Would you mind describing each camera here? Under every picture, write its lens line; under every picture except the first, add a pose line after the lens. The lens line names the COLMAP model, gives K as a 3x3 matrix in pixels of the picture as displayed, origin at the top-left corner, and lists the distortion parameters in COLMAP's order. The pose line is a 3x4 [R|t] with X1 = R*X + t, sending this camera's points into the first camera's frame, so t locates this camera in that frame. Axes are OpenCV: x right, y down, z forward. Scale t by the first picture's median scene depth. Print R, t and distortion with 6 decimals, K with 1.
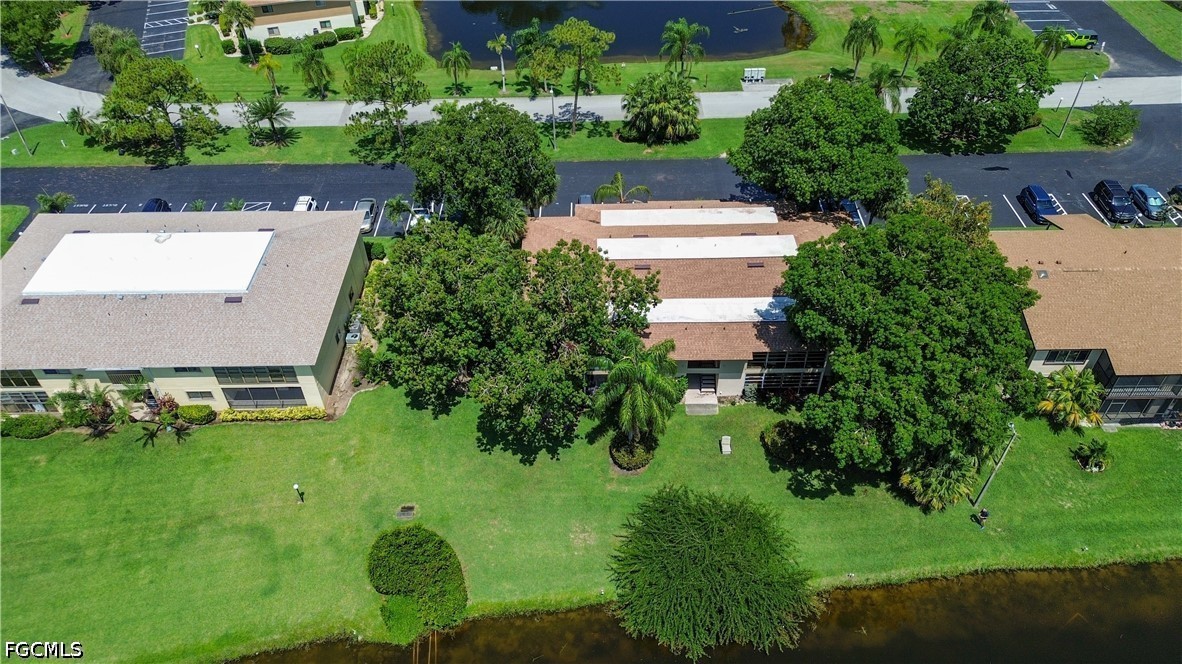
lens RADIAL K [[827.5, 0, 594.5], [0, 827.5, 327.1], [0, 0, 1]] dist [0.069757, -0.063769]
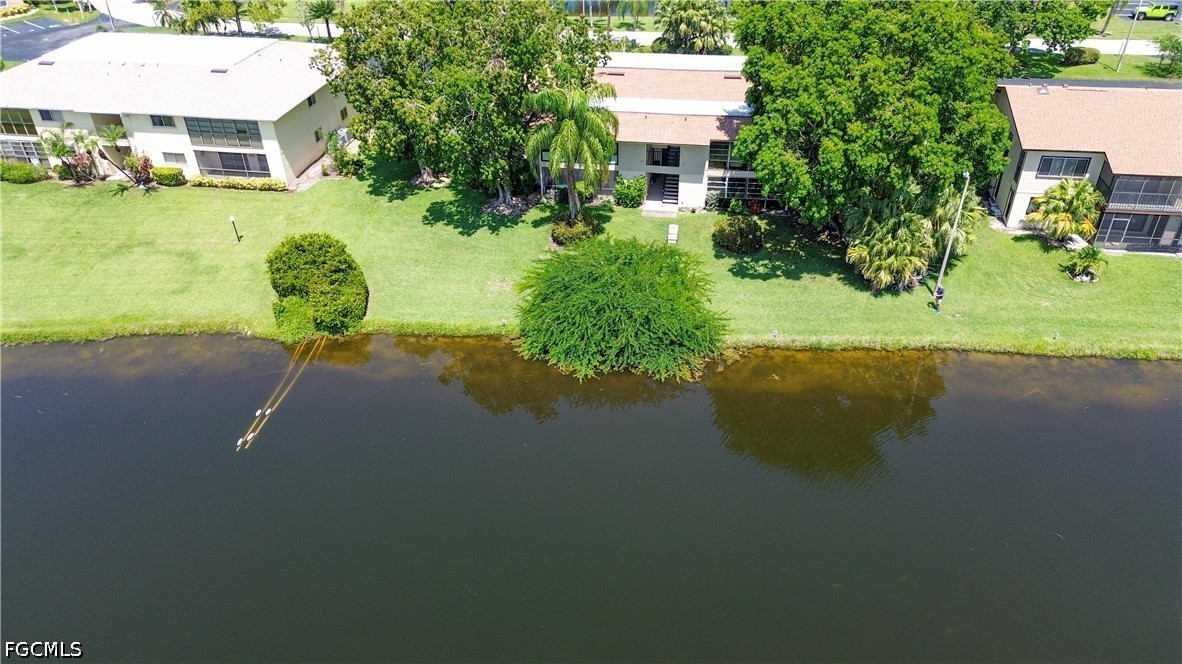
lens RADIAL K [[827.5, 0, 594.5], [0, 827.5, 327.1], [0, 0, 1]] dist [0.069757, -0.063769]
pose [[0.985820, 0.092478, -0.140023, 0.223985], [-0.112654, 0.983176, -0.143788, 0.413080], [0.124370, 0.157523, 0.979652, 0.090076]]
